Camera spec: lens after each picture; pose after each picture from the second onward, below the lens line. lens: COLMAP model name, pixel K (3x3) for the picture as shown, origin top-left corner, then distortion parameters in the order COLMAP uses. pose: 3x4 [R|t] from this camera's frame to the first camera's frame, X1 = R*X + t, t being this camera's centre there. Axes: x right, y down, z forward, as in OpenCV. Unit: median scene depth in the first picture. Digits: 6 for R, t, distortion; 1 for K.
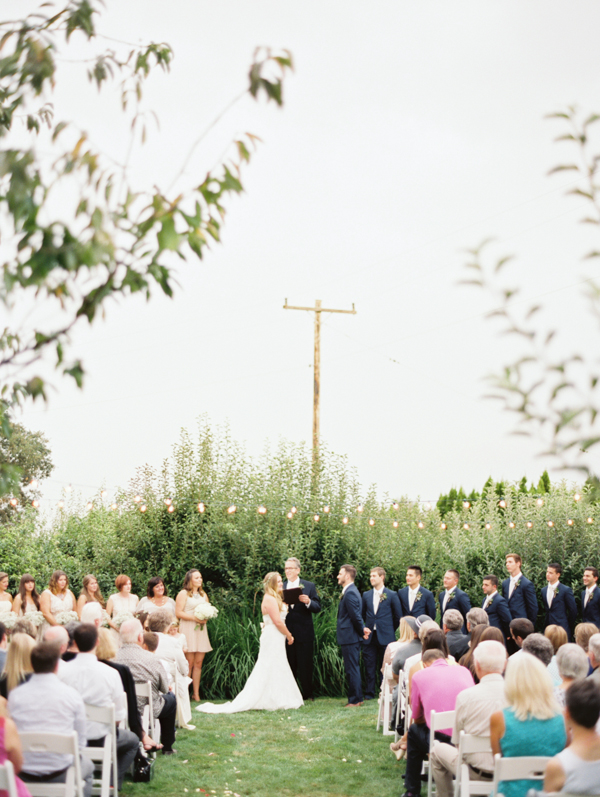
lens RADIAL K [[1116.7, 0, 300.0], [0, 1116.7, 398.5], [0, 0, 1]] dist [-0.151476, 0.024390]
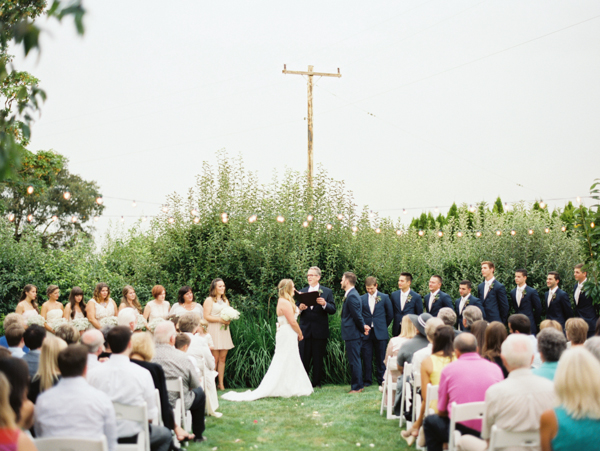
lens RADIAL K [[840.7, 0, 300.0], [0, 840.7, 225.5], [0, 0, 1]] dist [-0.151476, 0.024390]
pose [[0.999819, -0.016954, 0.008605, -0.014582], [0.016178, 0.996382, 0.083435, 0.025290], [-0.009989, -0.083281, 0.996476, 0.121733]]
